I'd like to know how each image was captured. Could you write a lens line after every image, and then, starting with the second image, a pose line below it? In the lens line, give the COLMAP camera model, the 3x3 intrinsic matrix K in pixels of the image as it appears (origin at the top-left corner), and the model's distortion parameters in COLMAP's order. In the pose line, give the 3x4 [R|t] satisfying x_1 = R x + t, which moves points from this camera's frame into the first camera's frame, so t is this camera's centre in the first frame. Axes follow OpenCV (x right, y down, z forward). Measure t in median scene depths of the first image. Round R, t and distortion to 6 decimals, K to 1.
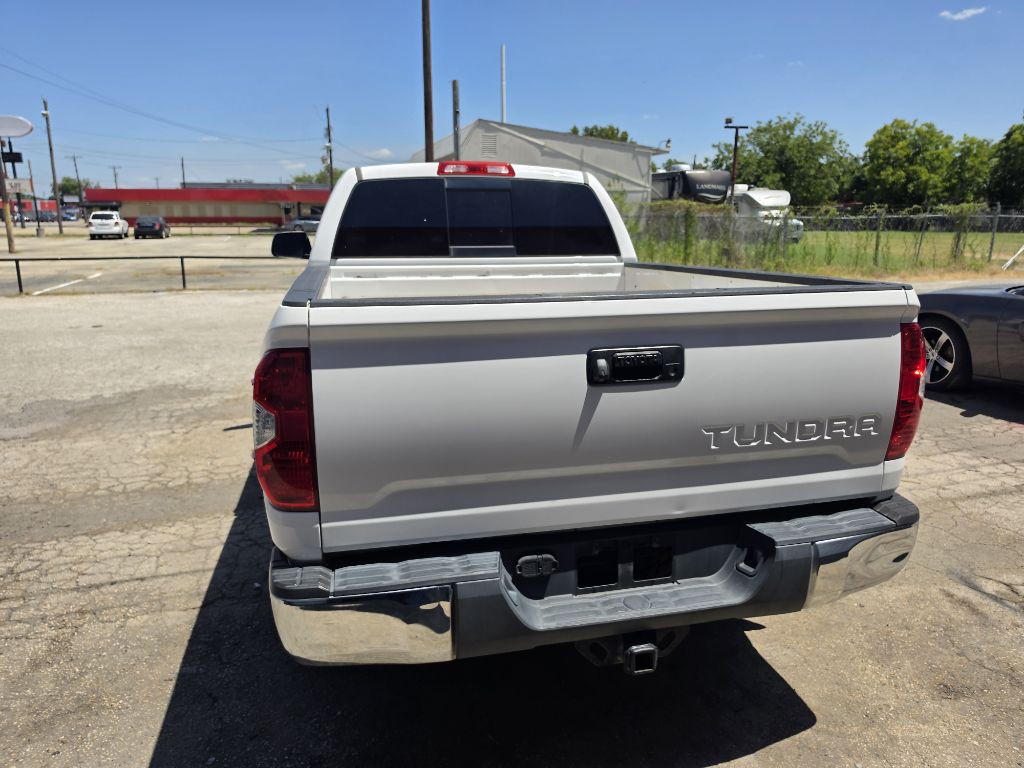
lens RADIAL K [[709.9, 0, 515.7], [0, 709.9, 377.8], [0, 0, 1]] dist [0.029622, -0.040210]
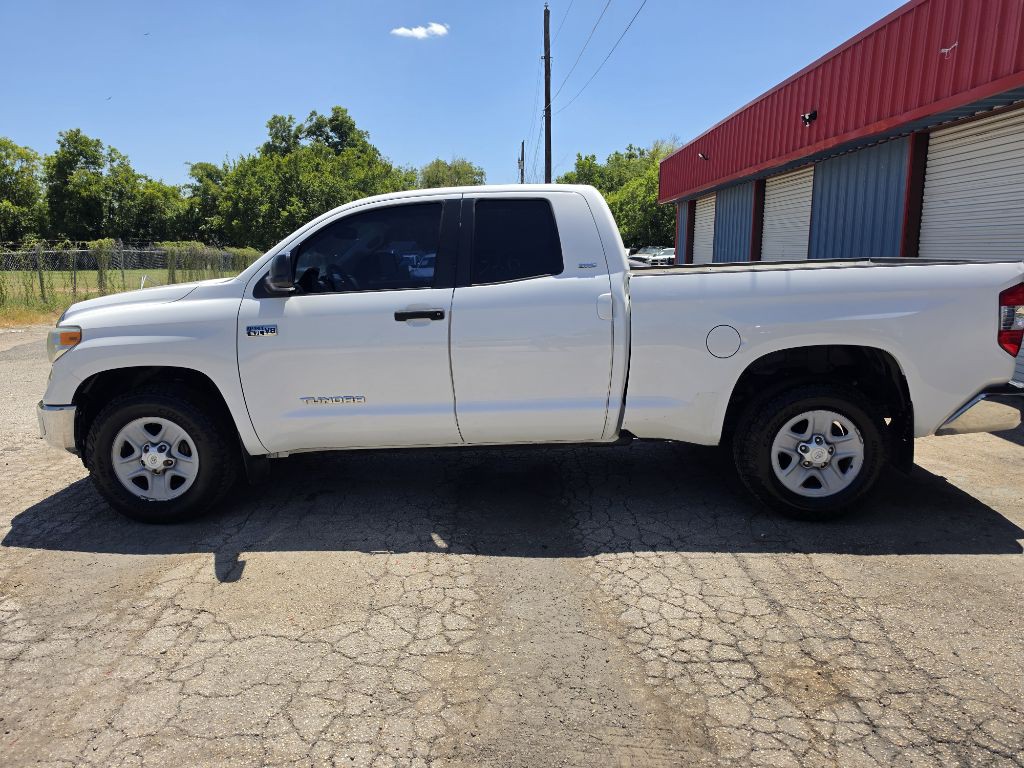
lens RADIAL K [[709.9, 0, 517.0], [0, 709.9, 380.7], [0, 0, 1]] dist [0.029622, -0.040210]
pose [[0.263565, -0.173649, 0.948883, -1.270597], [0.222063, 0.968168, 0.115497, -0.150499], [-0.938734, 0.180271, 0.293736, 0.817694]]
